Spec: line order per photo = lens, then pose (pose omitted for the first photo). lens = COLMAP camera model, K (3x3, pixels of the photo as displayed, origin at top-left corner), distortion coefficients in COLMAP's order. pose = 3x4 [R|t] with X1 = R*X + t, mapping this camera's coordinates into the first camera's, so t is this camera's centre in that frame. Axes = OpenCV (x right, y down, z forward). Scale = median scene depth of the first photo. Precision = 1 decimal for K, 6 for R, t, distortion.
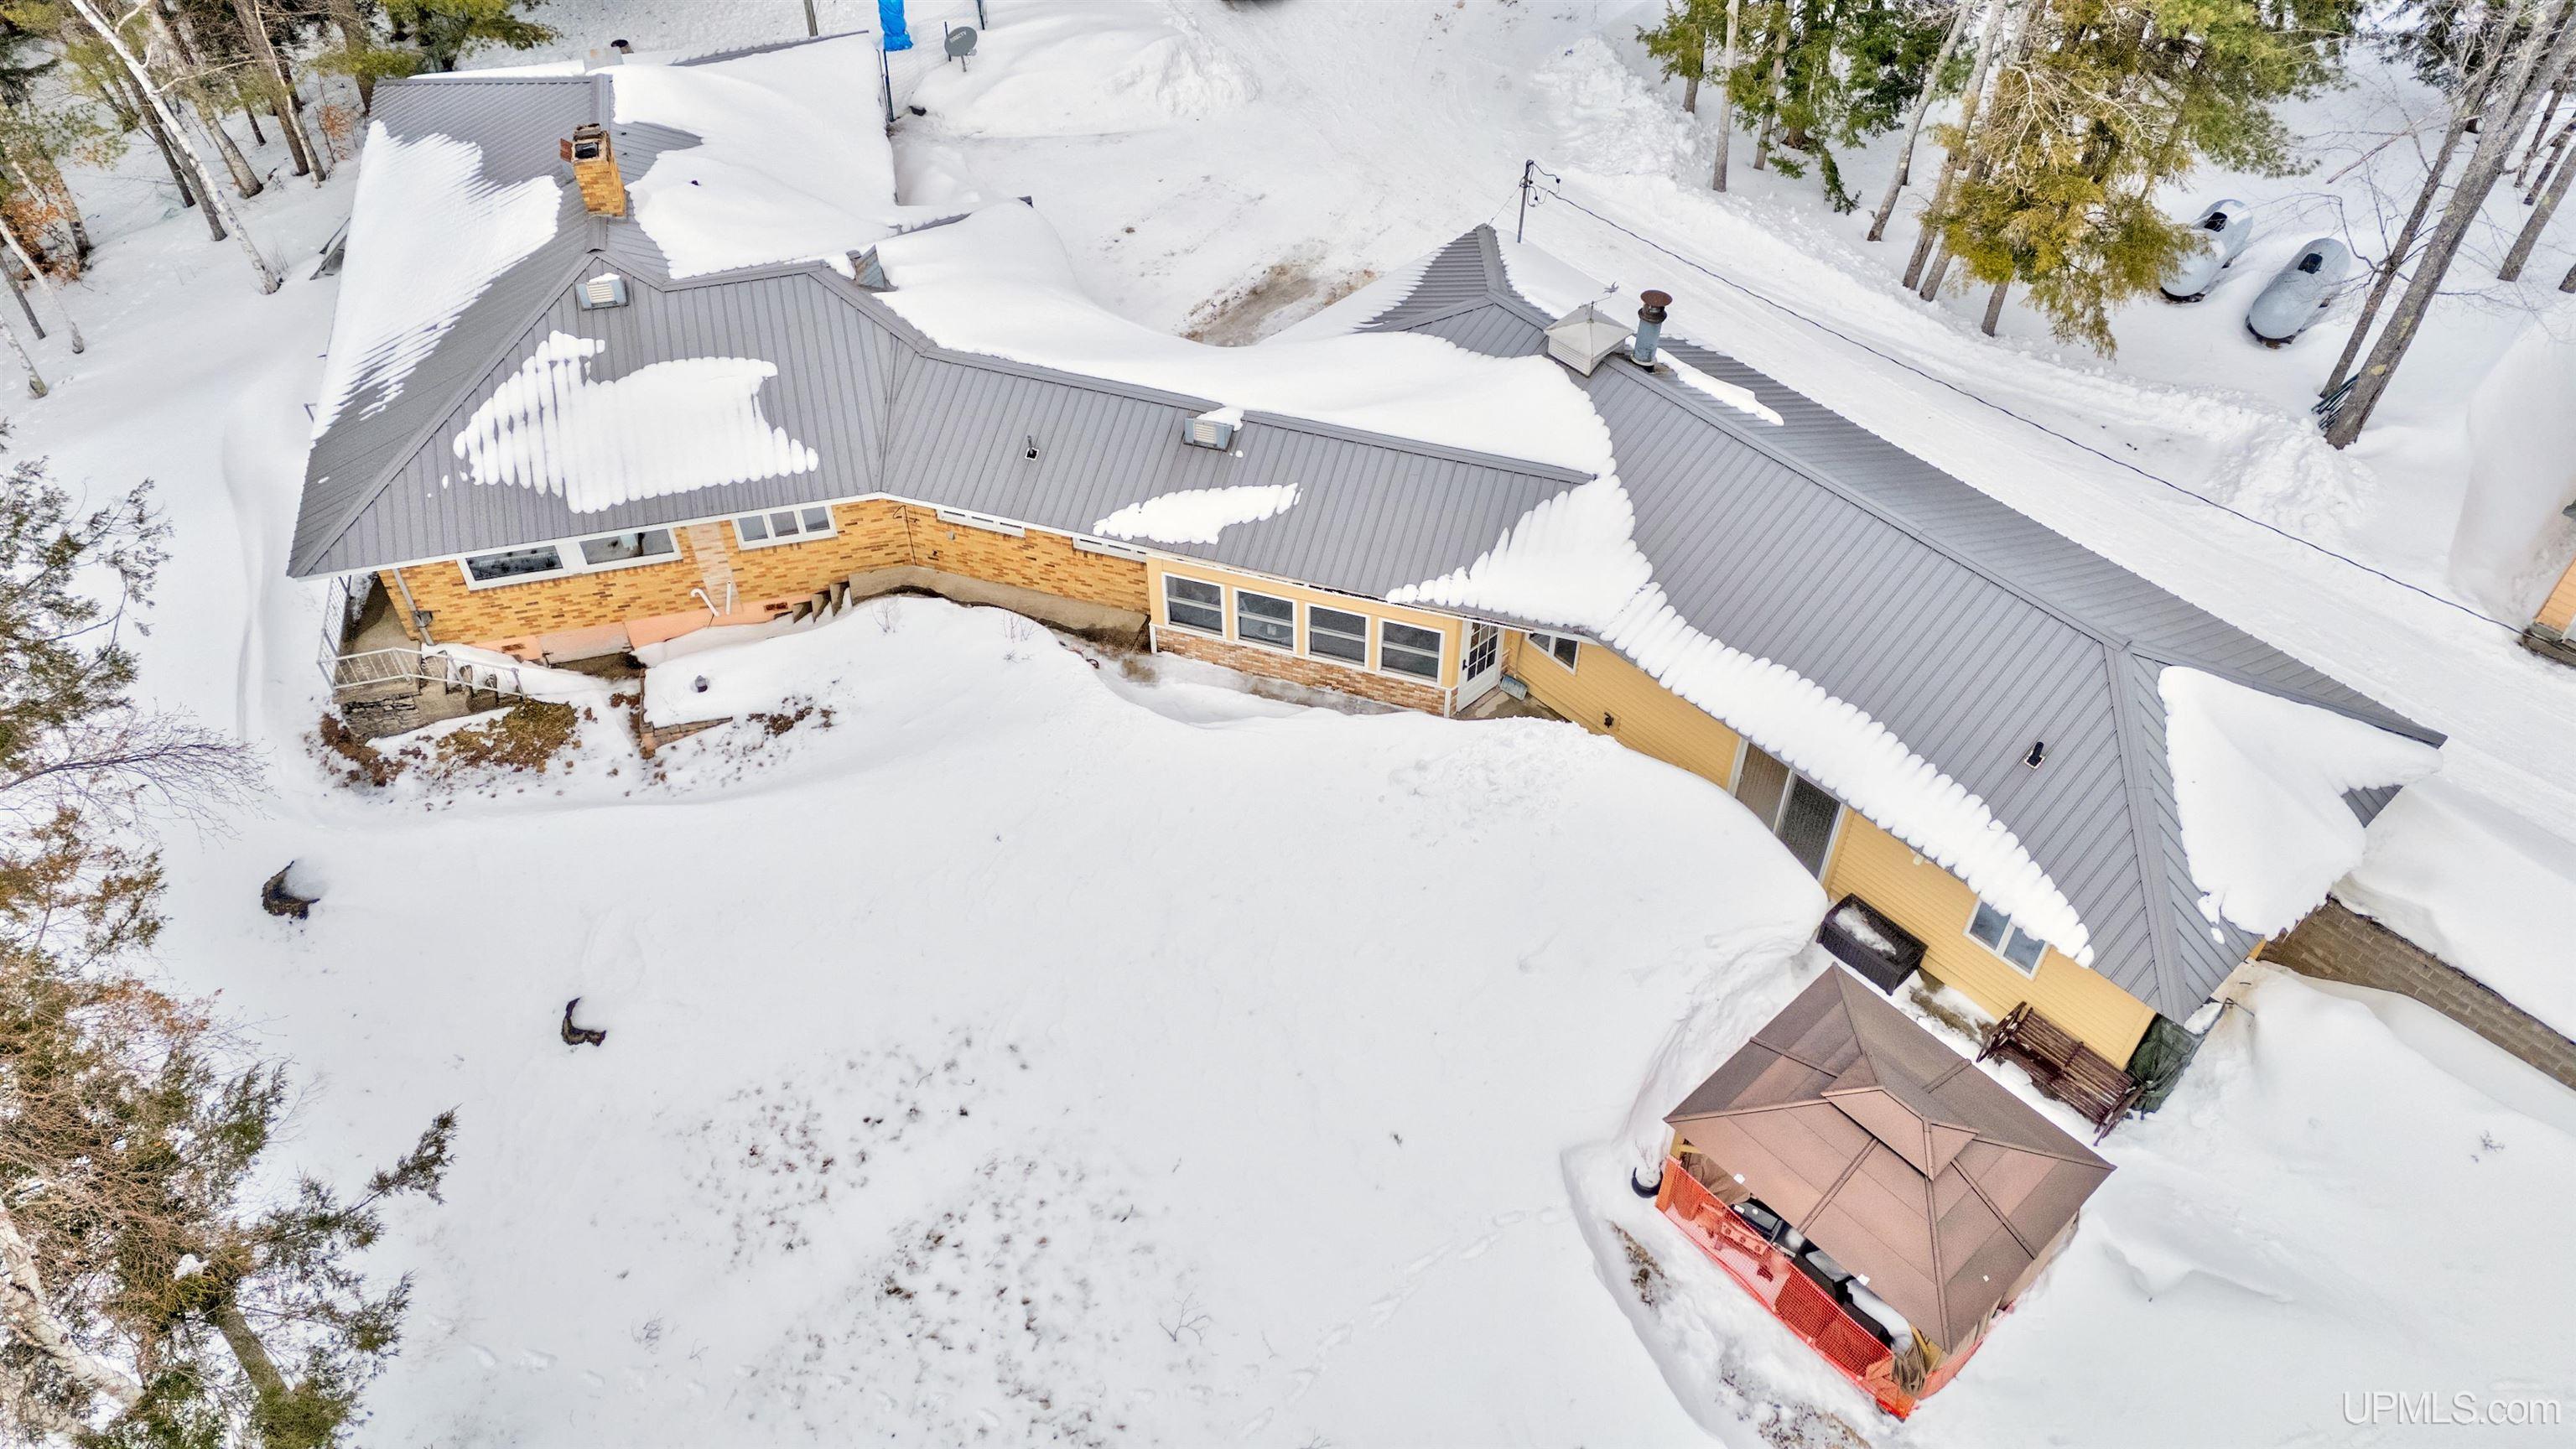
lens RADIAL K [[1874.4, 0, 1288.0], [0, 1874.4, 724.5], [0, 0, 1]] dist [0.116270, -0.175500]
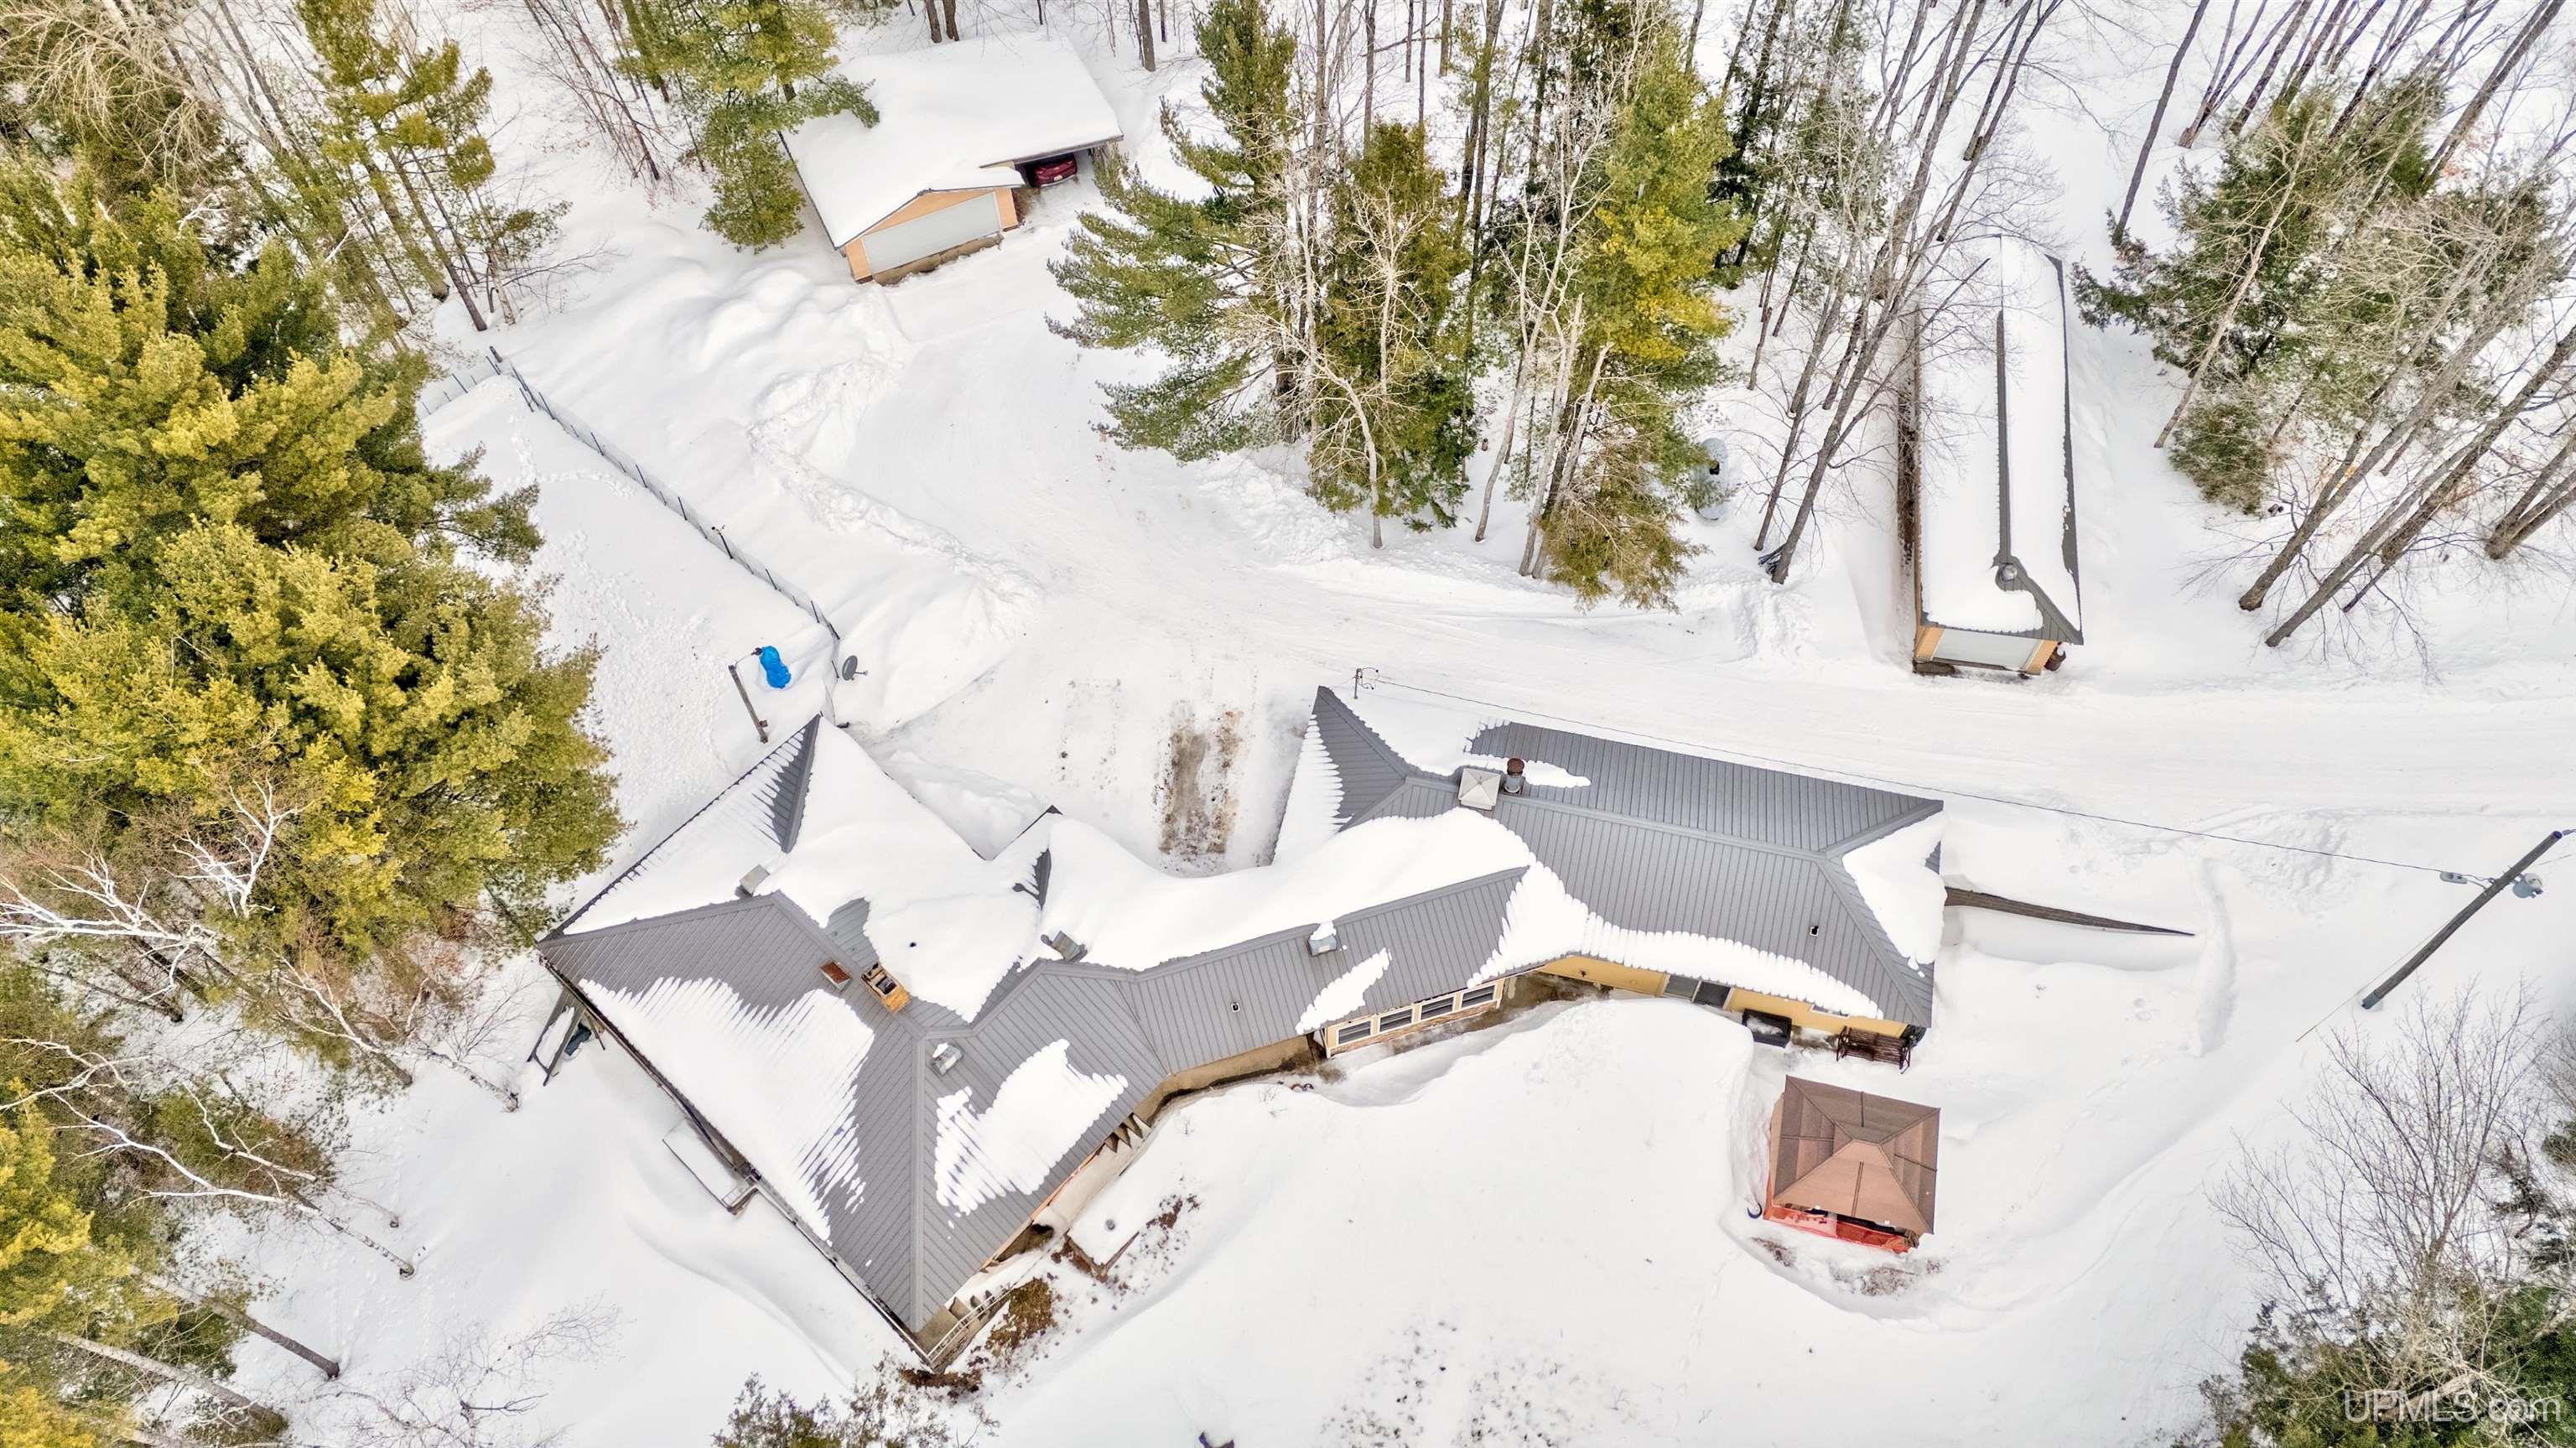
lens RADIAL K [[1874.3, 0, 1288.0], [0, 1874.3, 724.0], [0, 0, 1]] dist [0.116270, -0.175500]
pose [[0.827097, -0.485894, 0.282519, -0.439265], [0.418500, 0.867924, 0.267518, -0.776089], [-0.375190, -0.103029, 0.921204, -0.516734]]
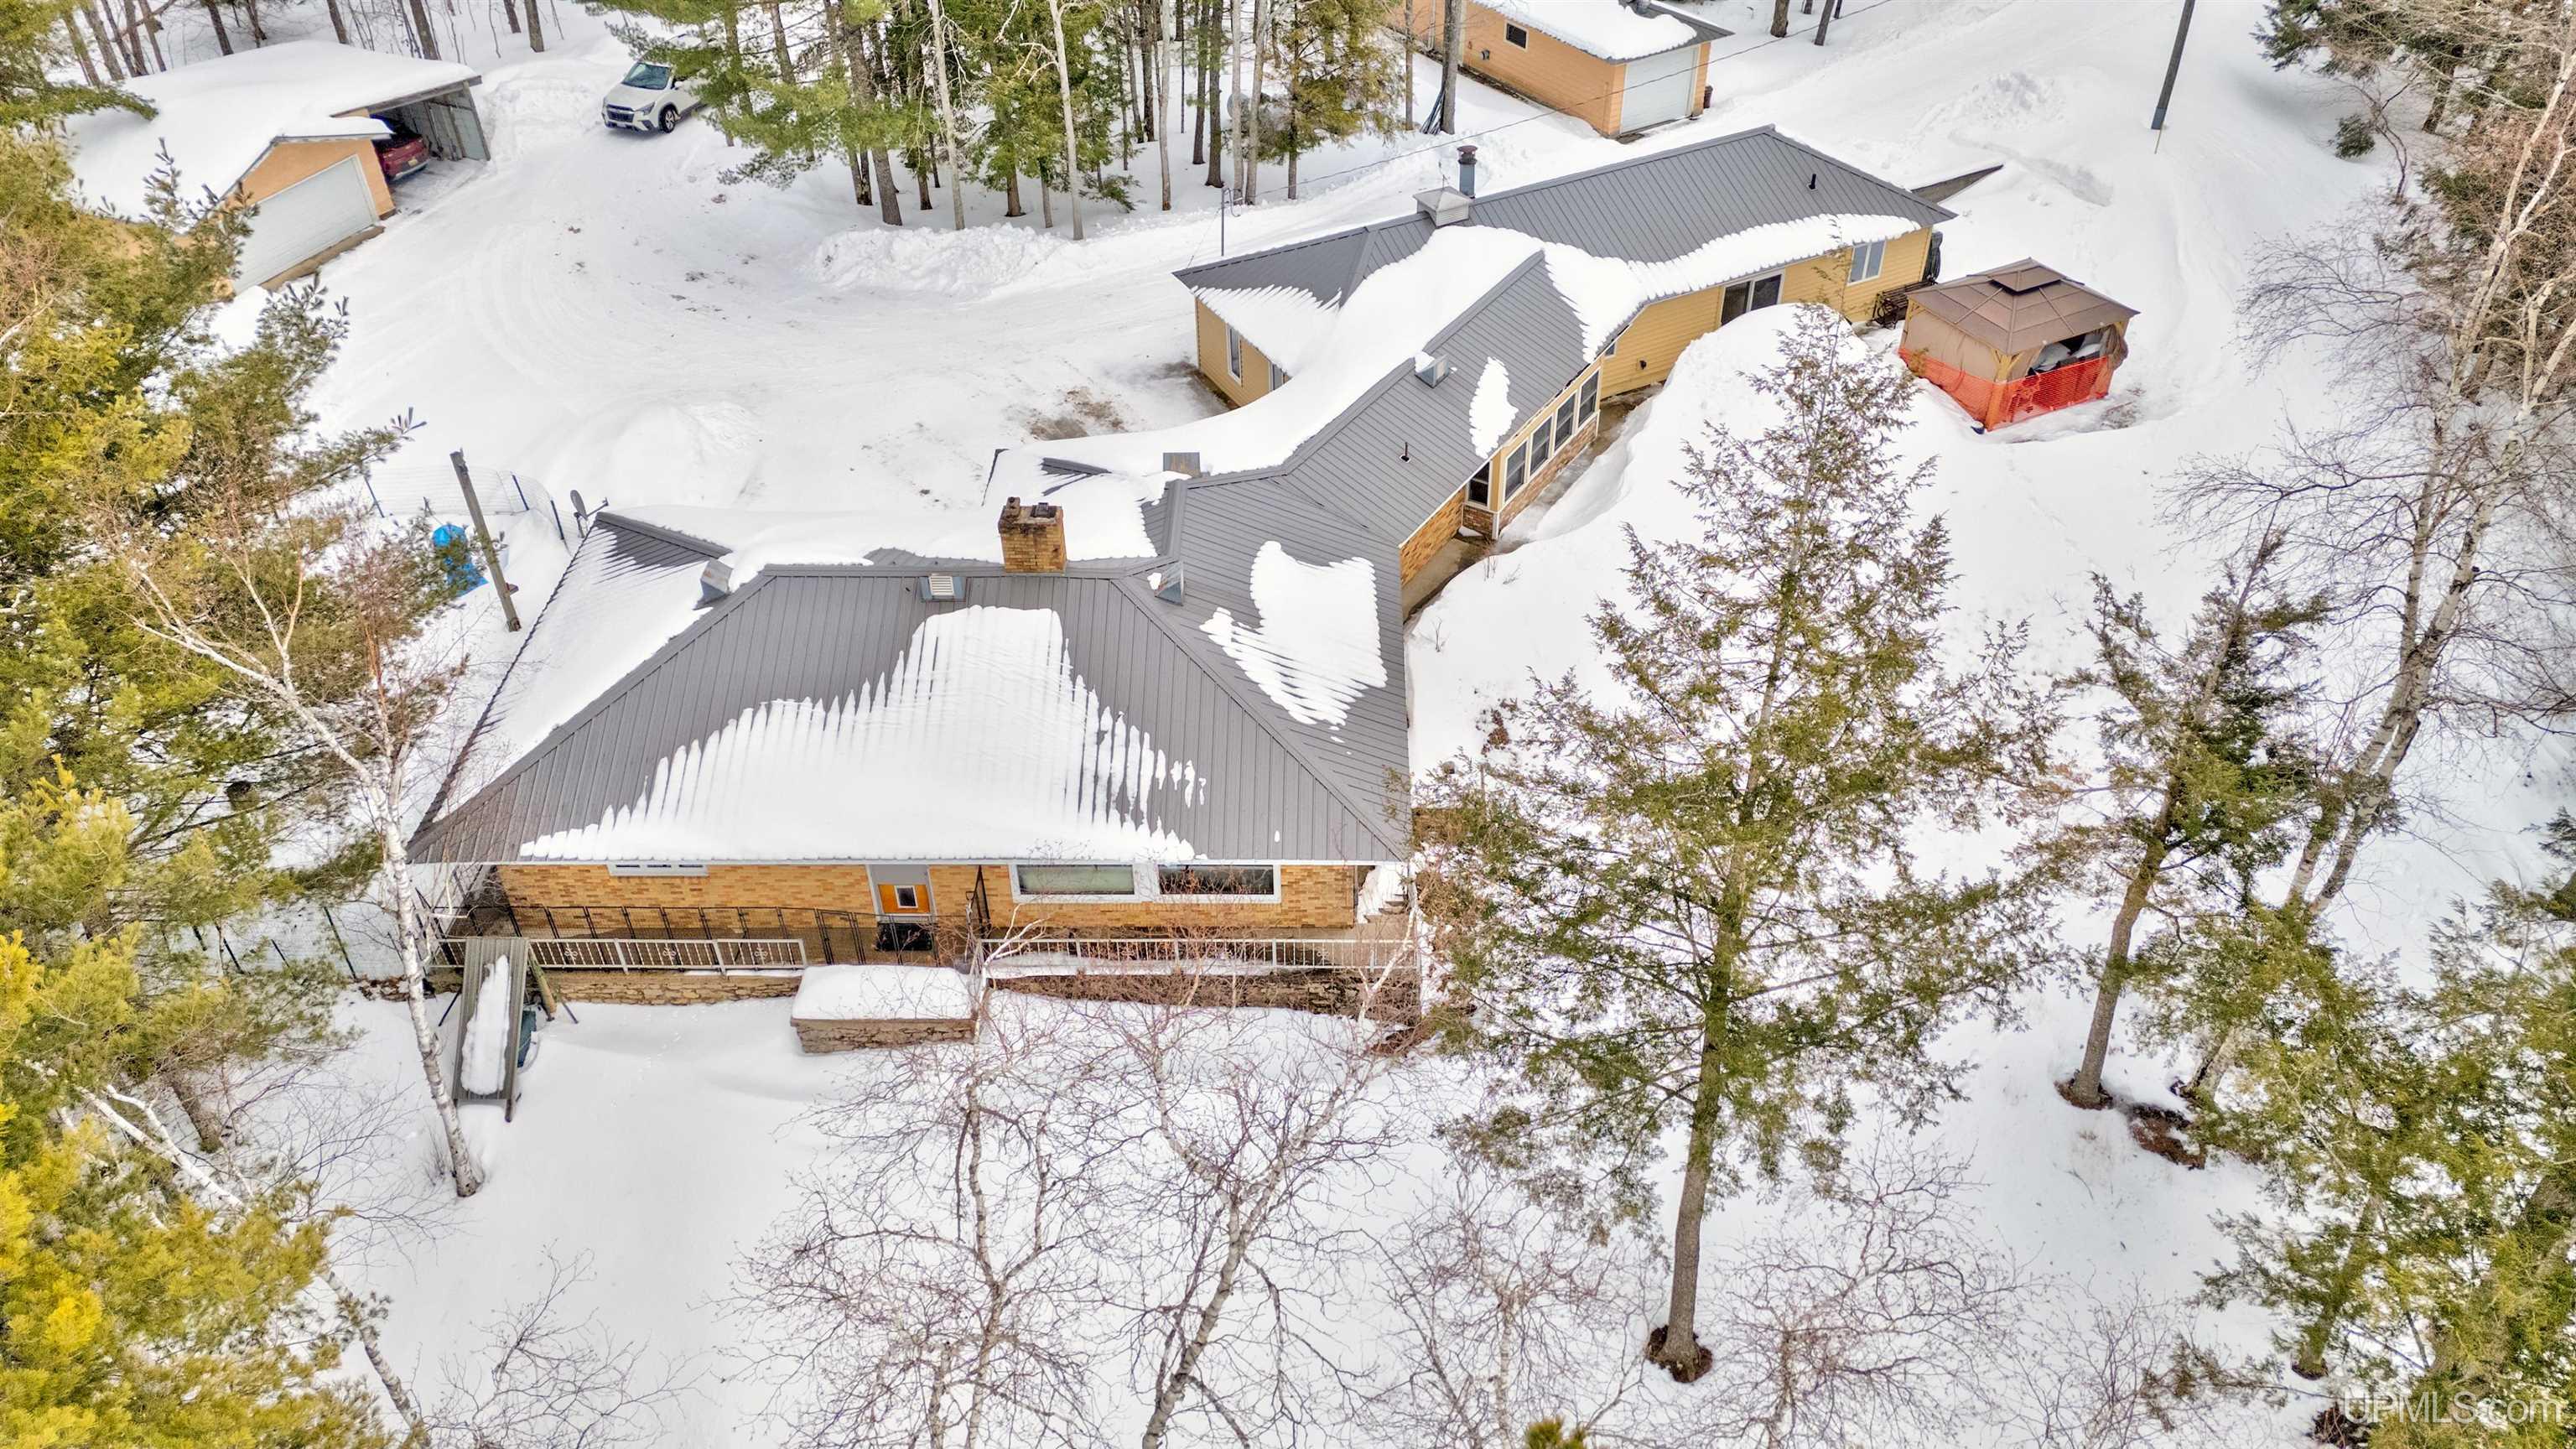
lens RADIAL K [[1874.4, 0, 1288.0], [0, 1874.4, 724.5], [0, 0, 1]] dist [0.116270, -0.175500]
pose [[0.254029, -0.604980, 0.754631, -1.179008], [0.710050, 0.646428, 0.279214, -0.424571], [-0.656733, 0.464898, 0.593777, 0.391640]]
